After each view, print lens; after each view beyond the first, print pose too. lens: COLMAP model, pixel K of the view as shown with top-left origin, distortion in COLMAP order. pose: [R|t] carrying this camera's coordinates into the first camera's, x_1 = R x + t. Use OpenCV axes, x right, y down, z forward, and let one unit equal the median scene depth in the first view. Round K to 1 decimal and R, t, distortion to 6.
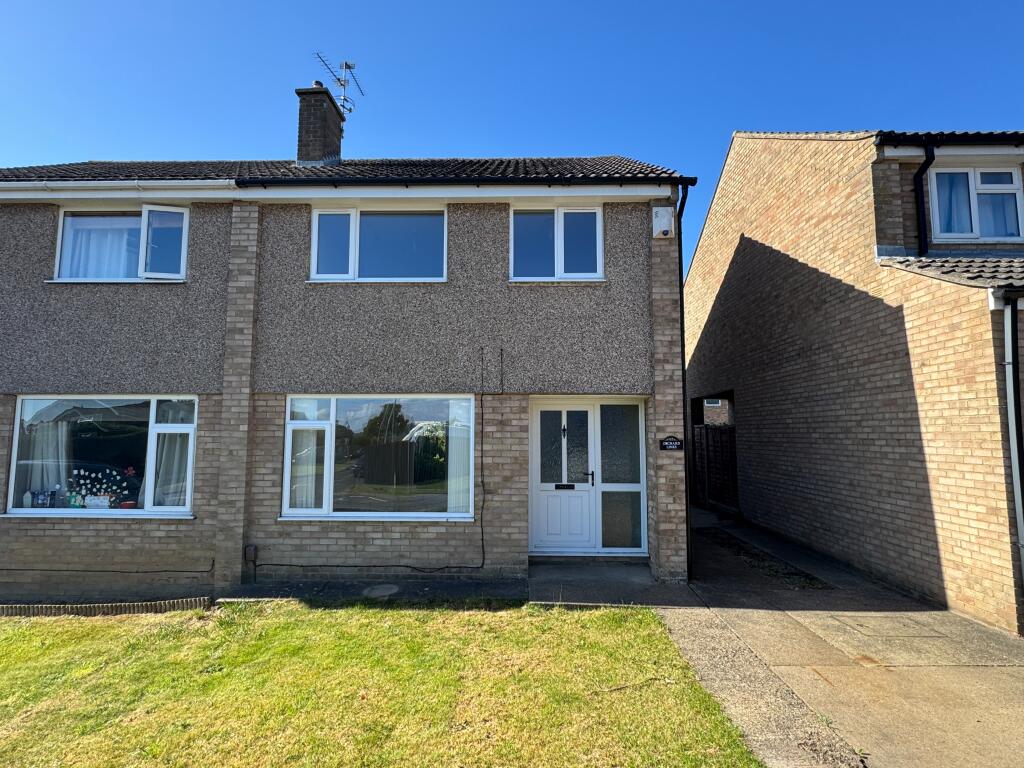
lens RADIAL K [[540.5, 0, 512.1], [0, 540.5, 383.2], [0, 0, 1]] dist [-0.005216, 0.001182]
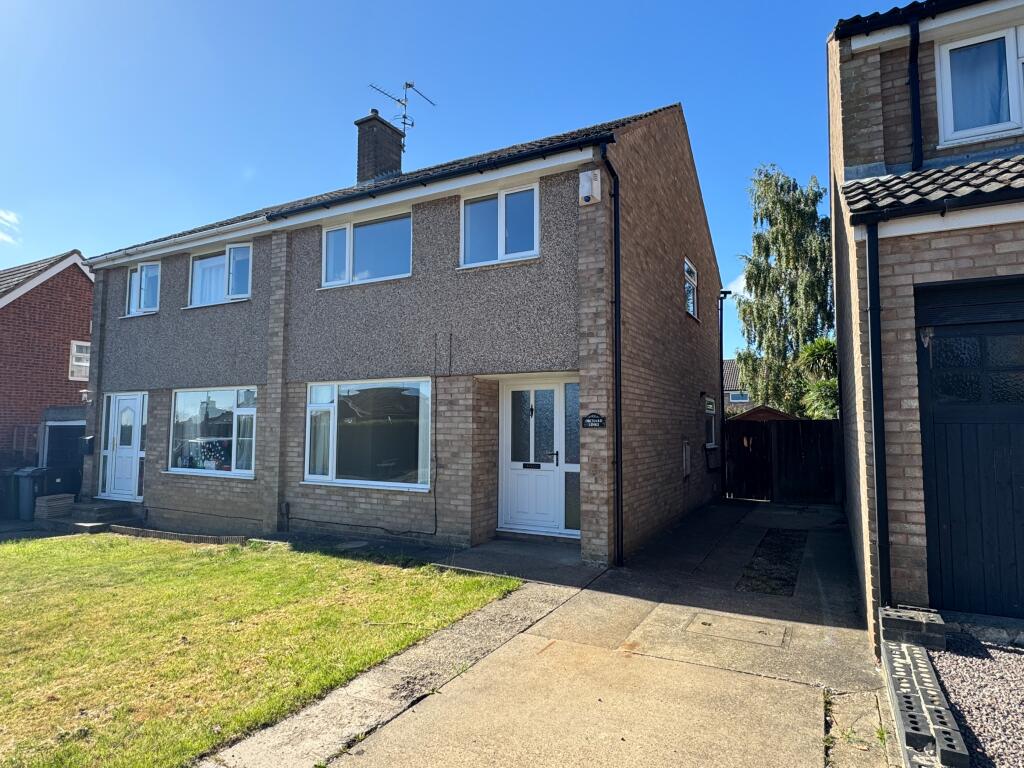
lens RADIAL K [[589.0, 0, 512.7], [0, 589.0, 383.4], [0, 0, 1]] dist [-0.007509, -0.000370]
pose [[0.890297, -0.032283, -0.454234, 0.621930], [0.040446, 0.999148, 0.008264, 0.030491], [0.453580, -0.025730, 0.890844, 0.014999]]
